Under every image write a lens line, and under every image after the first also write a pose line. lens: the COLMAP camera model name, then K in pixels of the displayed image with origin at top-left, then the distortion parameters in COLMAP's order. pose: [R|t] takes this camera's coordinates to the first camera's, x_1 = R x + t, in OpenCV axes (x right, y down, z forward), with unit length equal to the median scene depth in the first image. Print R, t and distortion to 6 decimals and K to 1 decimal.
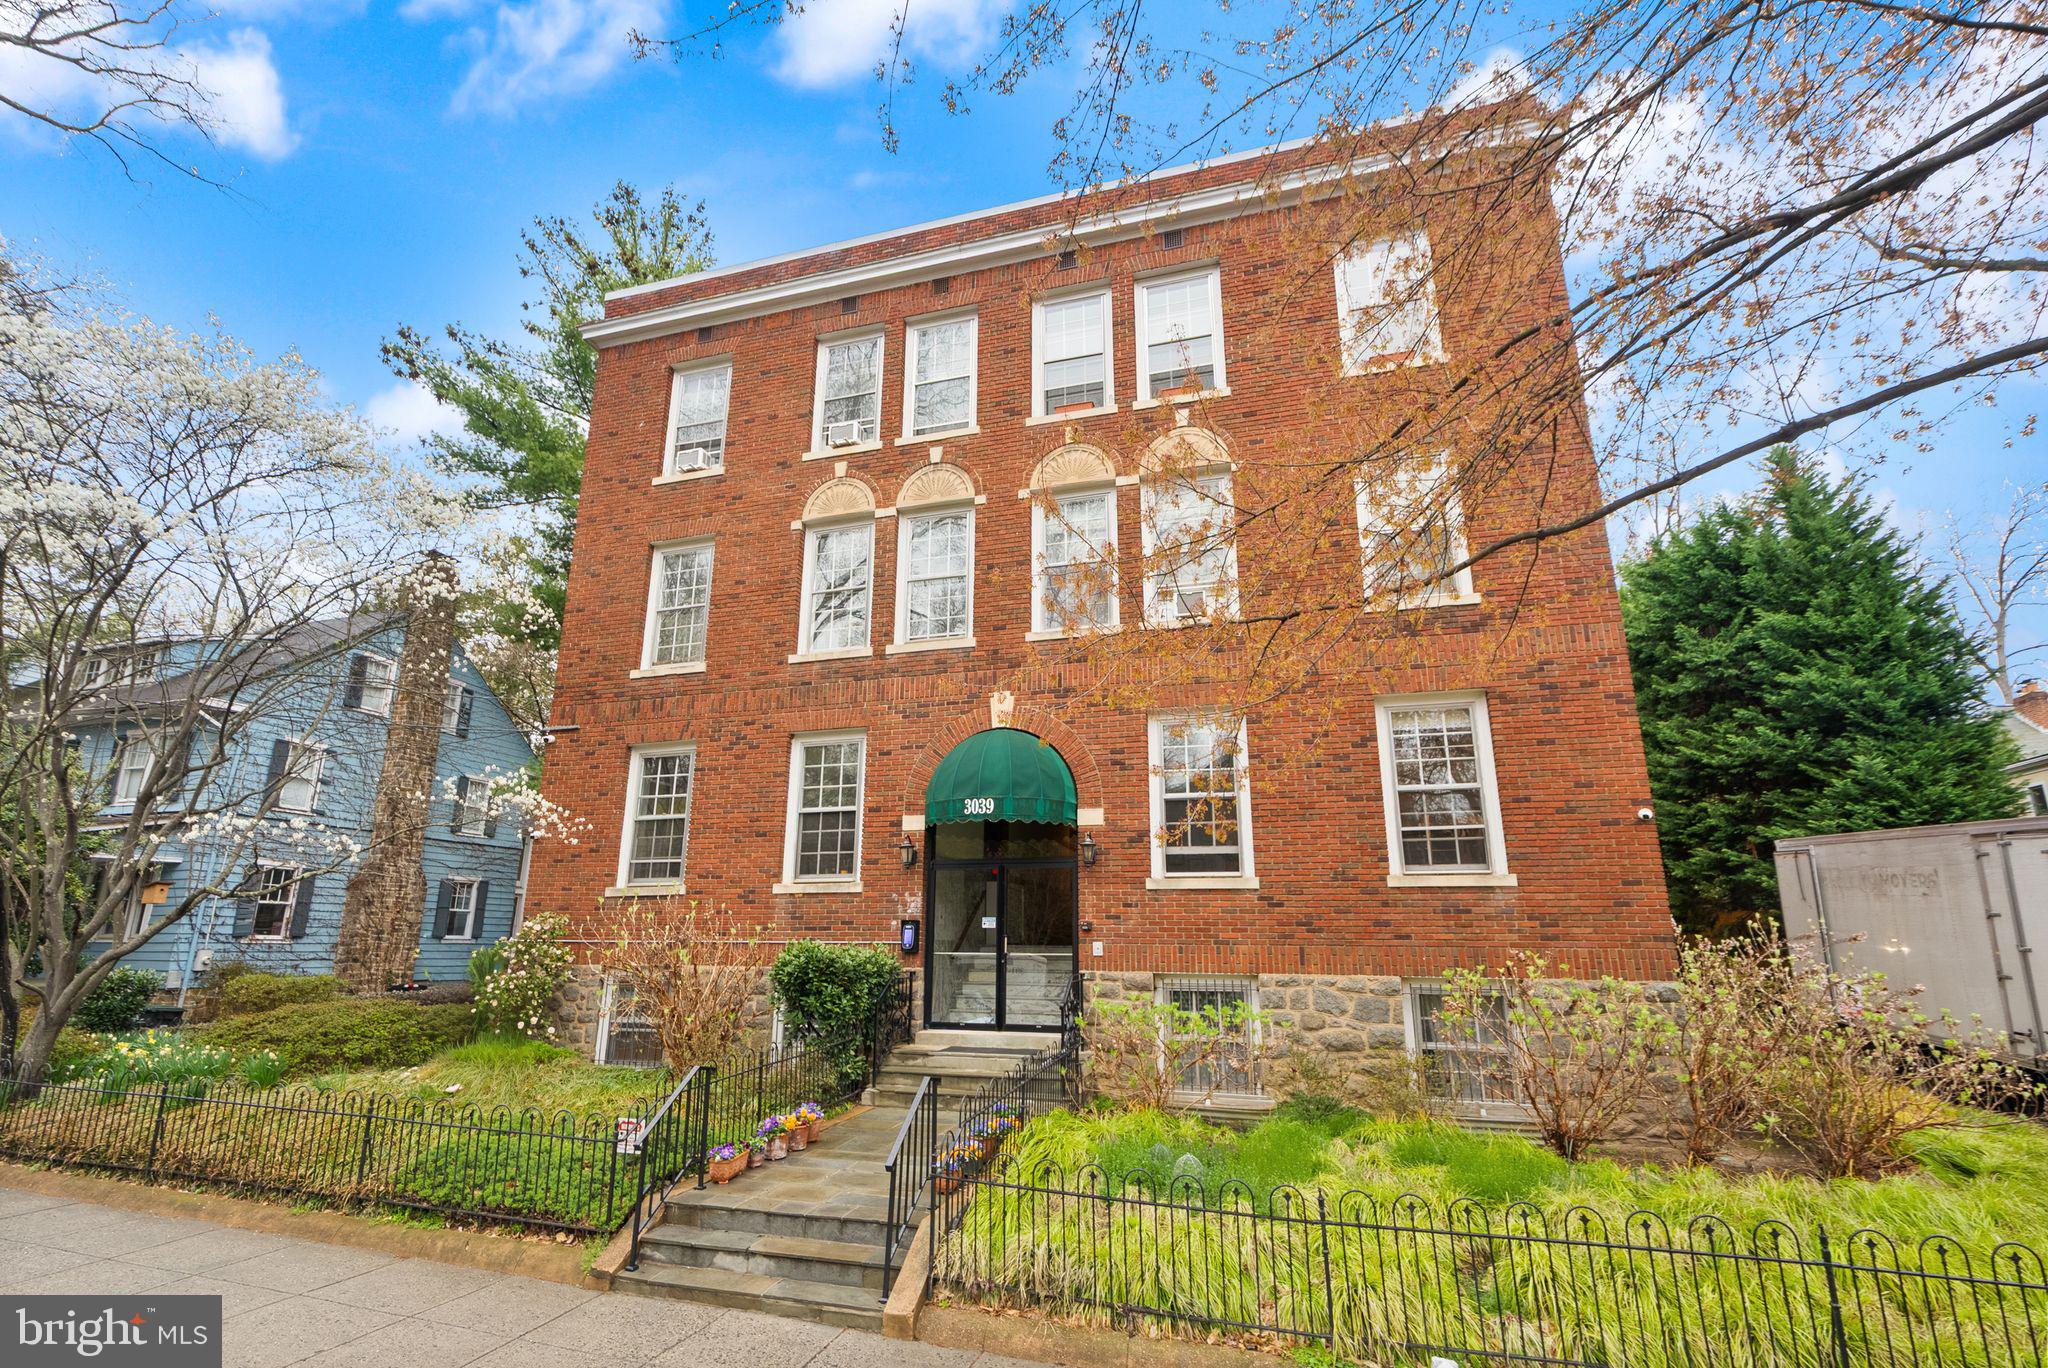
lens RADIAL K [[913.1, 0, 1020.3], [0, 913.1, 710.2], [0, 0, 1]] dist [-0.014584, 0.000442]
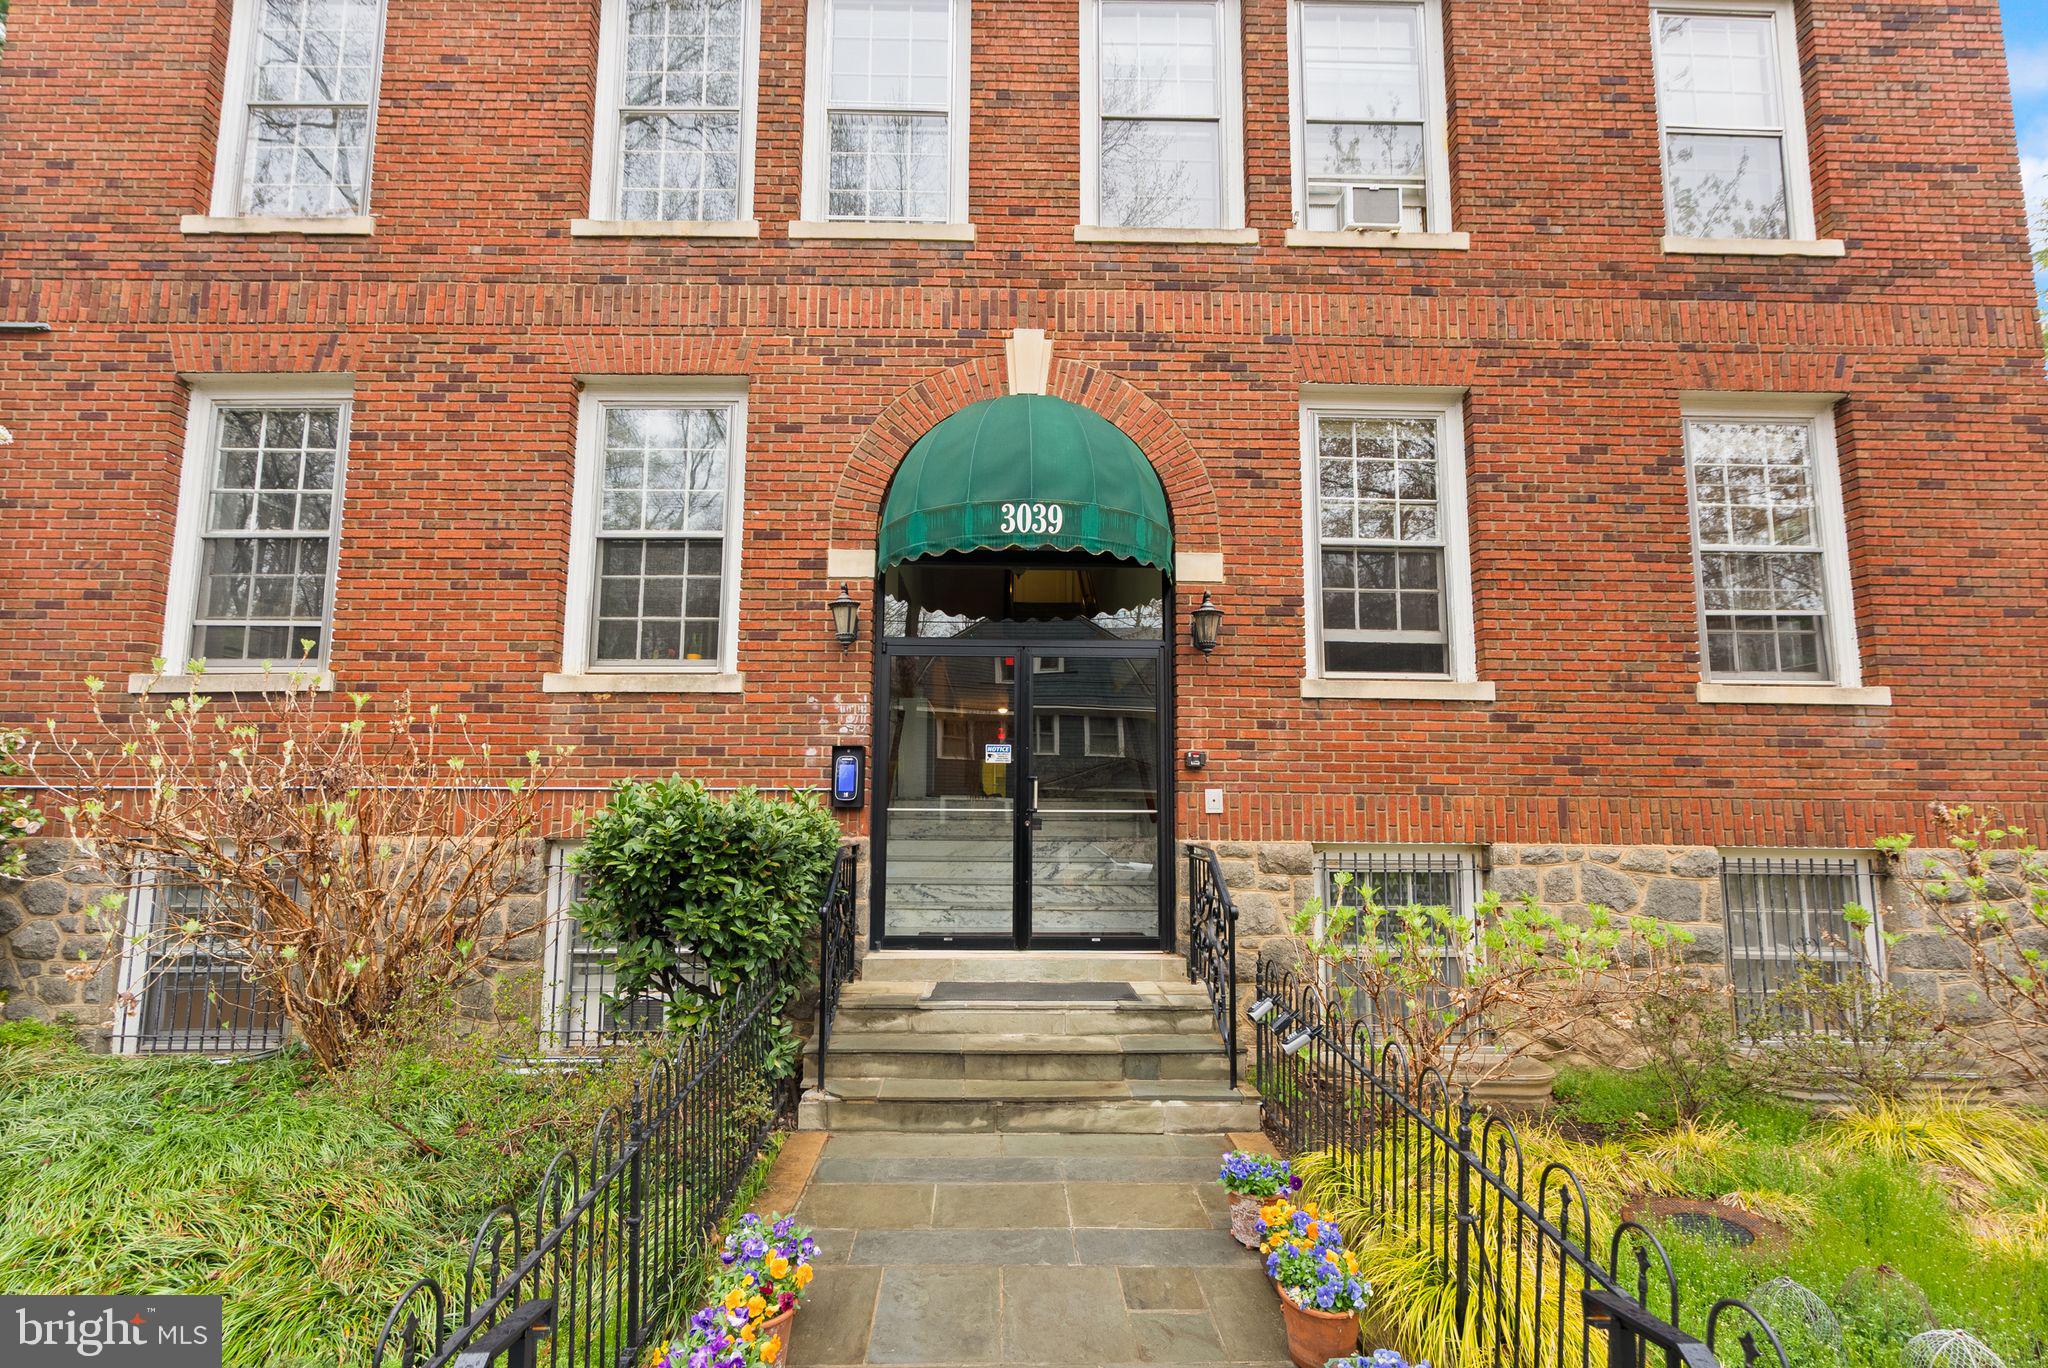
lens RADIAL K [[917.4, 0, 1011.0], [0, 917.4, 698.8], [0, 0, 1]] dist [-0.000184, 0.000712]
pose [[0.954824, 0.035090, 0.295093, -0.190271], [-0.075764, 0.988934, 0.127551, 0.132219], [-0.287352, -0.144146, 0.946916, 0.493333]]
